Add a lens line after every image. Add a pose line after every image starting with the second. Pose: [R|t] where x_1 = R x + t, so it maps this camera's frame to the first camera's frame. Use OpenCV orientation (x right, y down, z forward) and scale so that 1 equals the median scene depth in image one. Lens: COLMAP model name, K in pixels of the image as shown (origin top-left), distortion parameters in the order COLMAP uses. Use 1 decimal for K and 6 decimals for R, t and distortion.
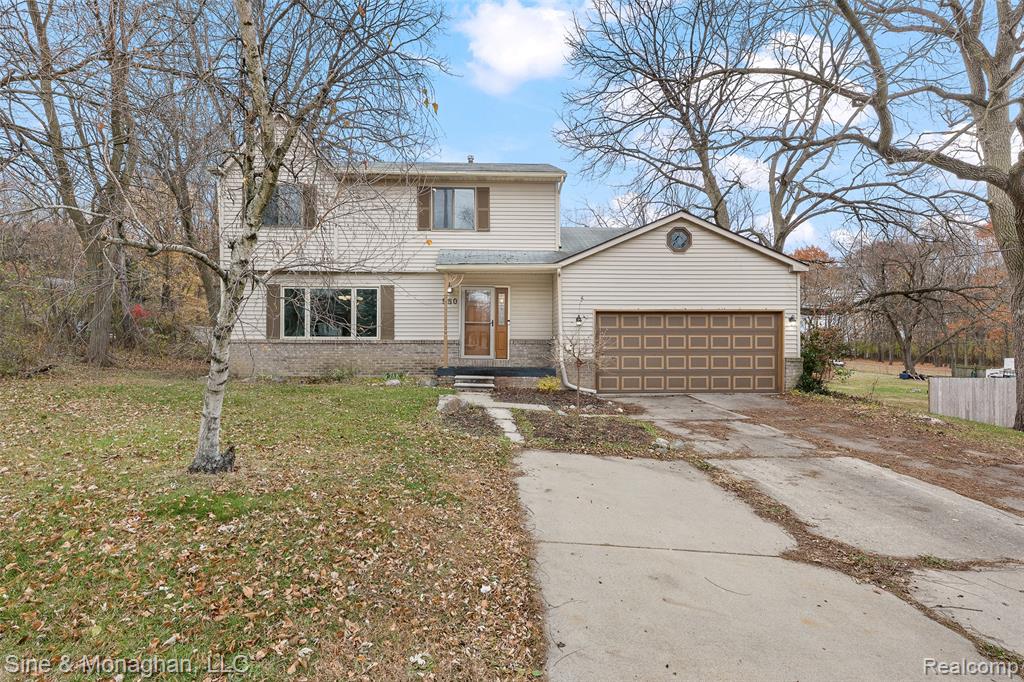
lens RADIAL K [[489.9, 0, 510.5], [0, 489.9, 343.9], [0, 0, 1]] dist [-0.000475, 0.001222]
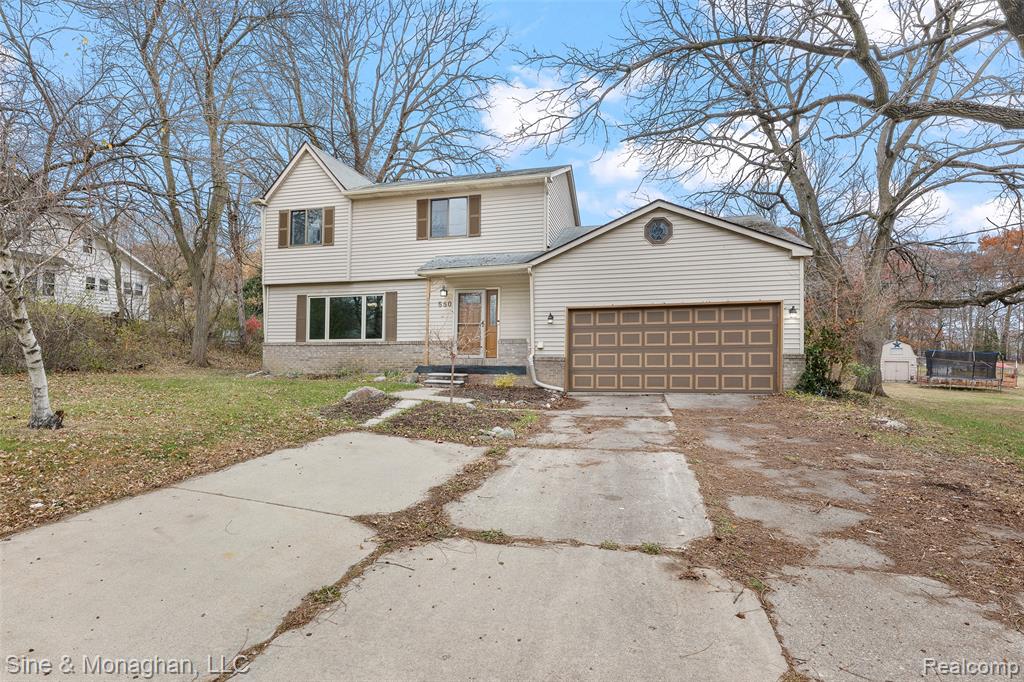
lens RADIAL K [[489.9, 0, 501.5], [0, 489.9, 340.0], [0, 0, 1]] dist [-0.000475, 0.001222]
pose [[0.962459, -0.015094, -0.271008, 0.307009], [0.009126, 0.999688, -0.023268, 0.018265], [0.271275, 0.019921, 0.962296, 0.009579]]
